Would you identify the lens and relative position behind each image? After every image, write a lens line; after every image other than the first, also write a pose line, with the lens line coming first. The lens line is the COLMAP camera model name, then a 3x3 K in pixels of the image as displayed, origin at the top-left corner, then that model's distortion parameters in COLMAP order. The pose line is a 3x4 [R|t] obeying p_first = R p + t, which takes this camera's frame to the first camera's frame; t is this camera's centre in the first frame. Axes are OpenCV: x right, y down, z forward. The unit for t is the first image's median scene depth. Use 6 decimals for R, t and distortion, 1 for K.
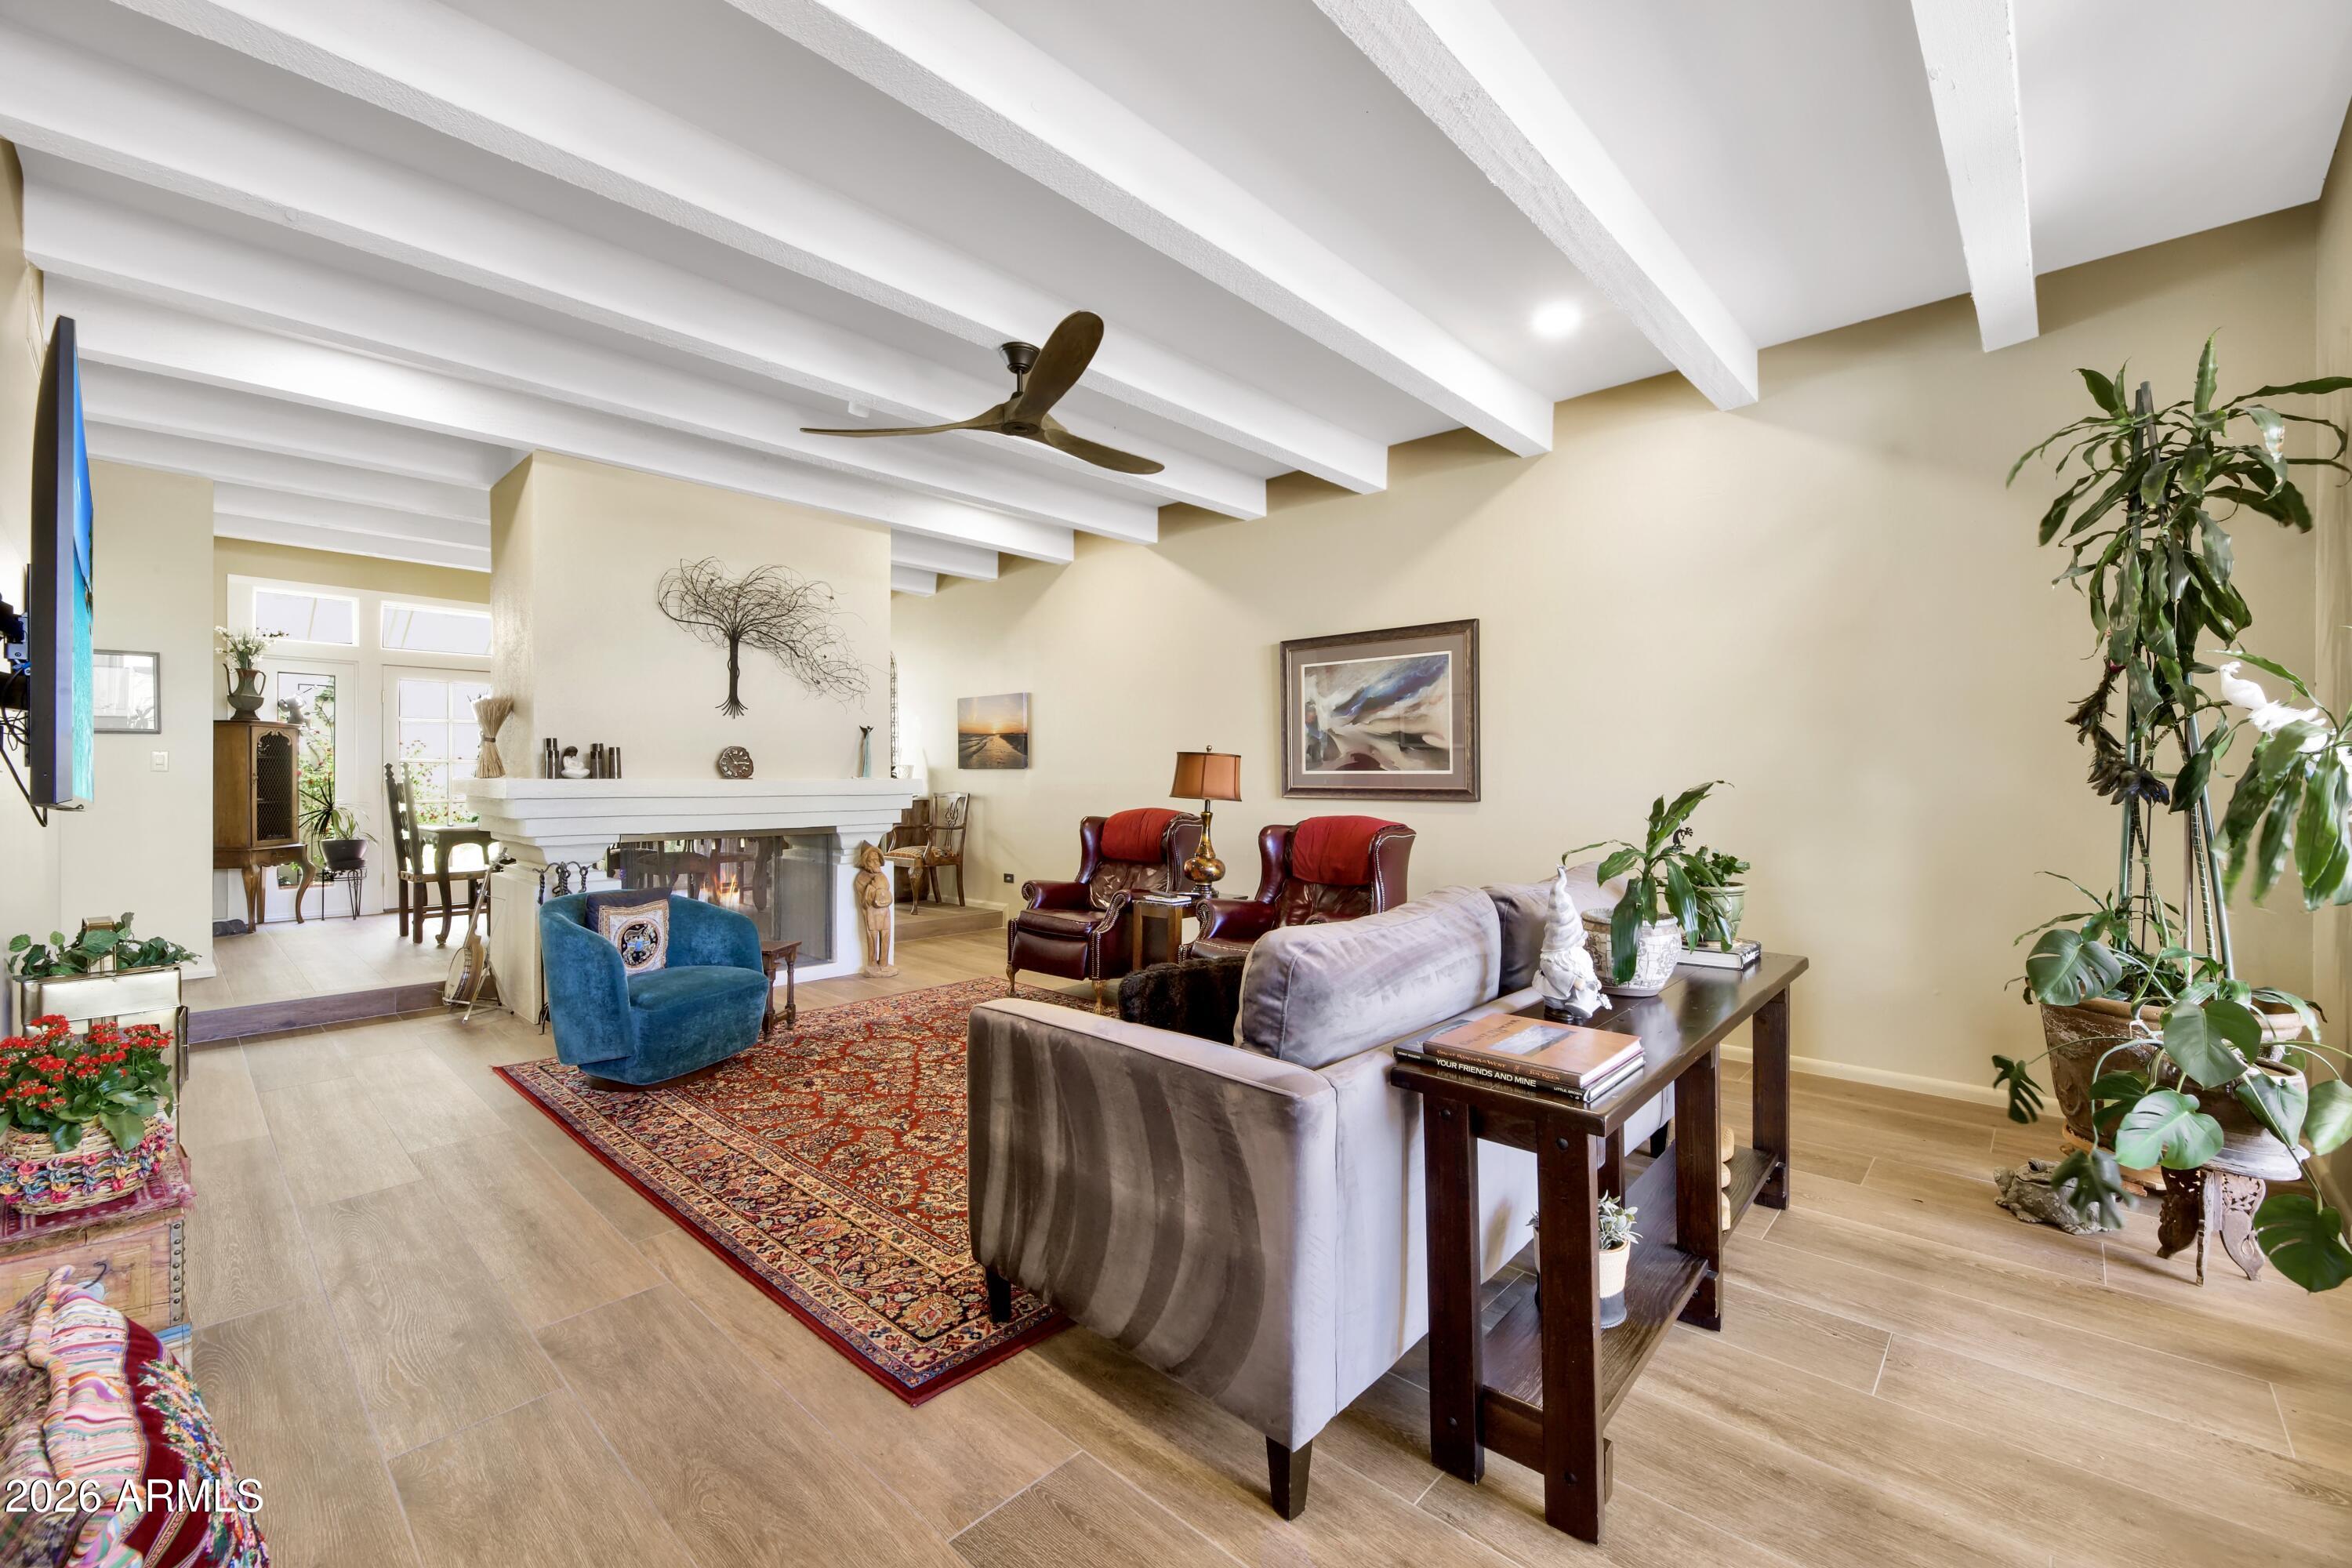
lens RADIAL K [[967.3, 0, 1187.6], [0, 967.3, 775.1], [0, 0, 1]] dist [0.004895, -0.004176]
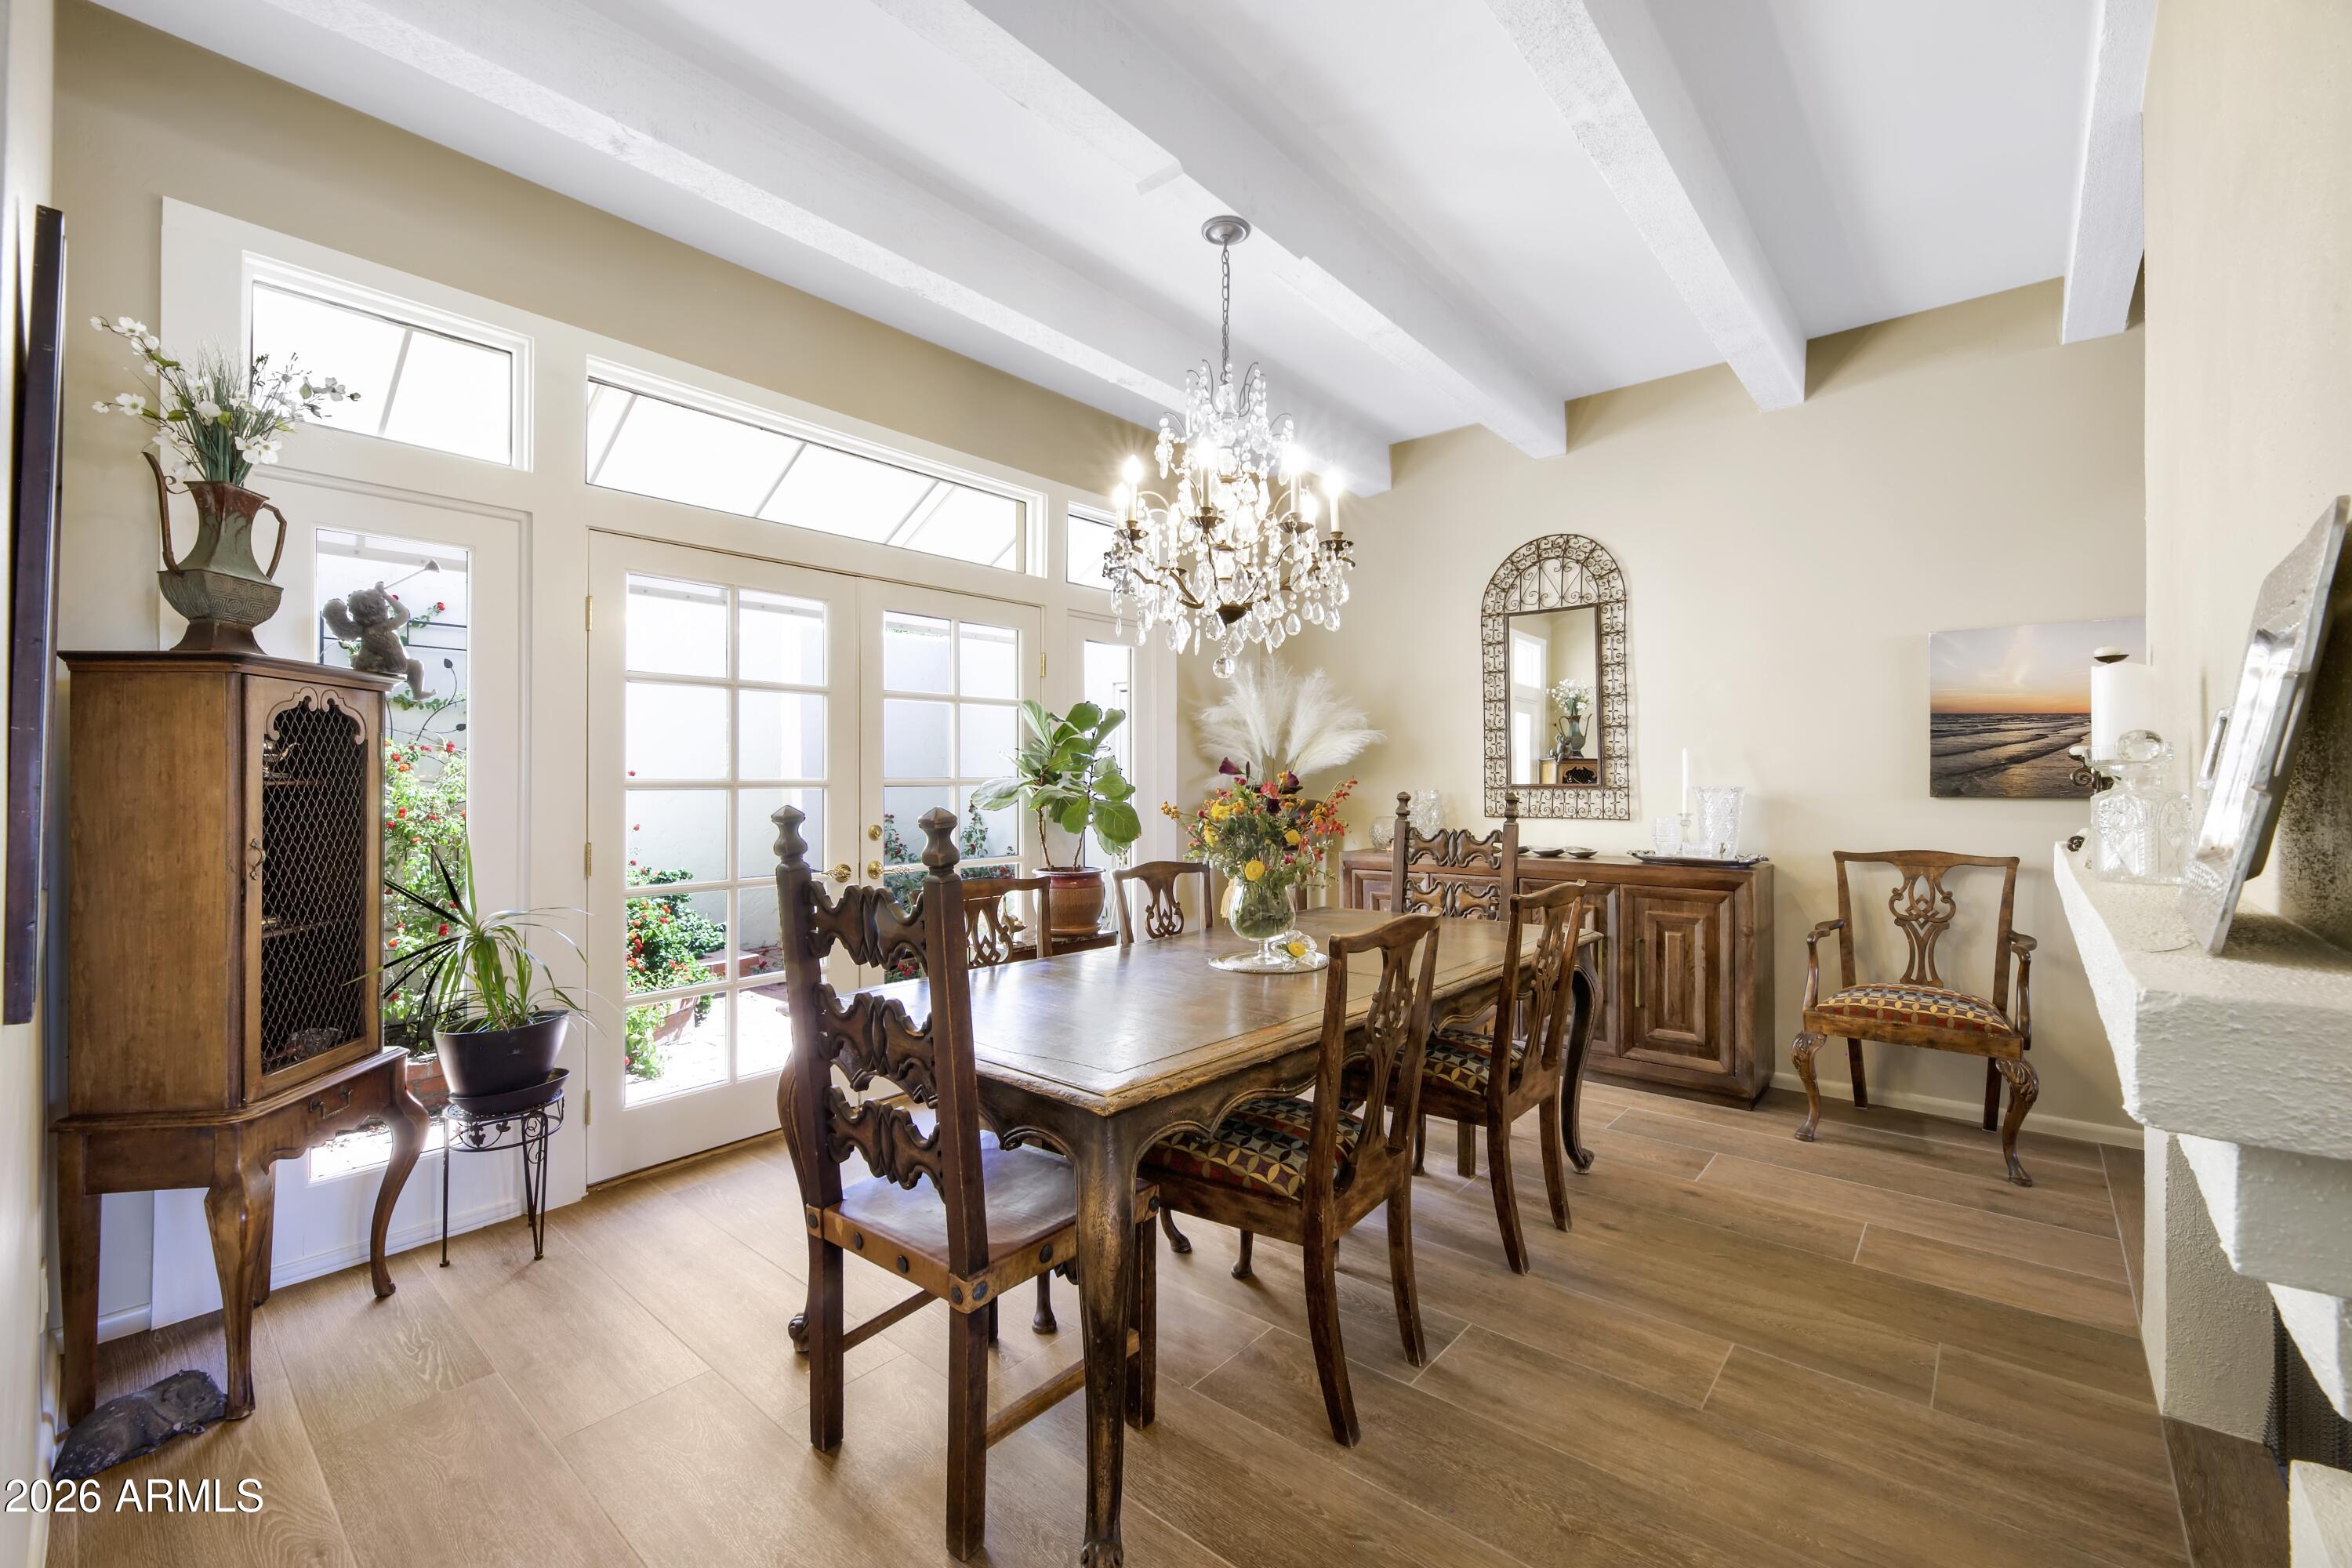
lens RADIAL K [[967.3, 0, 1171.1], [0, 967.3, 774.1], [0, 0, 1]] dist [0.004895, -0.004176]
pose [[0.999694, -0.003246, 0.024538, -0.683315], [0.003457, 0.999957, -0.008555, -0.017332], [-0.024509, 0.008637, 0.999662, 0.690349]]
